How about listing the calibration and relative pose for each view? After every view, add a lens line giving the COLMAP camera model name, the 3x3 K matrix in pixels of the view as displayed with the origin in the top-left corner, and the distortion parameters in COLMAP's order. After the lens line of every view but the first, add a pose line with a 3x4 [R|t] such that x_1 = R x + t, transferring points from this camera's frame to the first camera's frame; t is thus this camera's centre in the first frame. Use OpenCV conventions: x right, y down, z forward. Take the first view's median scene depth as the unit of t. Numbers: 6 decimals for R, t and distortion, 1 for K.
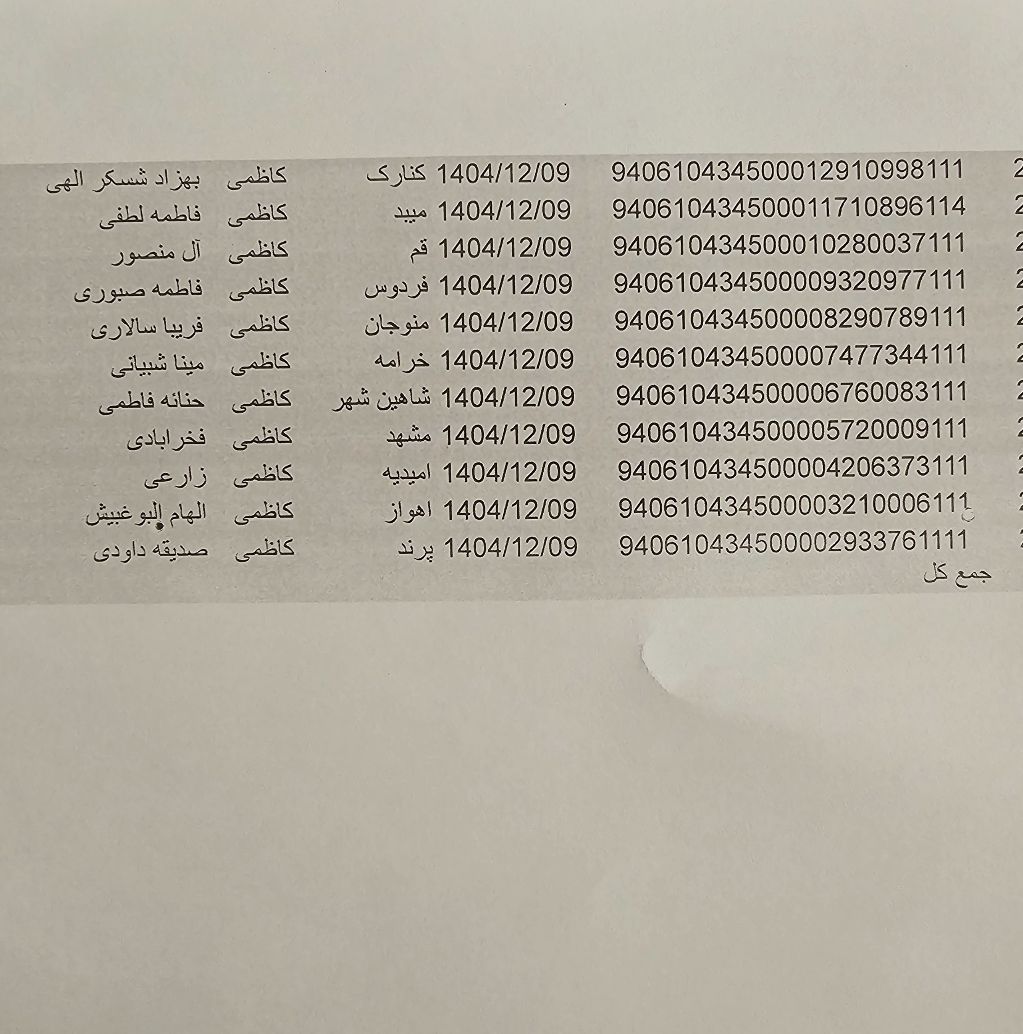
lens RADIAL K [[522.2, 0, 508.0], [0, 522.2, 541.3], [0, 0, 1]] dist [-0.018416, -0.000368]
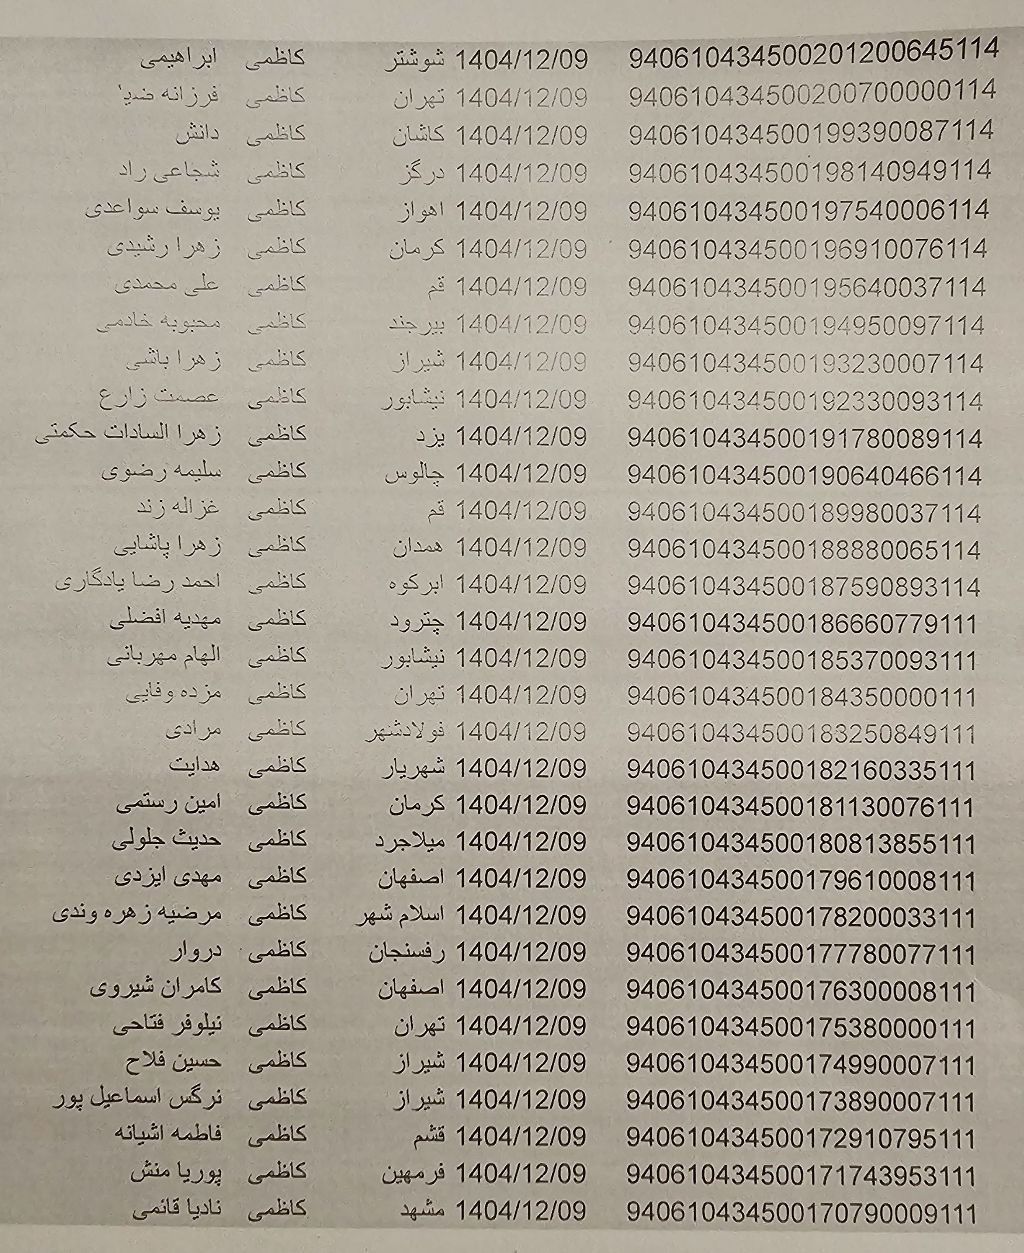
lens RADIAL K [[513.4, 0, 519.9], [0, 513.4, 624.2], [0, 0, 1]] dist [0.001404, 0.000747]
pose [[0.999776, 0.021027, 0.002490, -0.003903], [-0.021011, 0.999758, -0.006555, -0.192880], [-0.002628, 0.006501, 0.999975, -0.002585]]
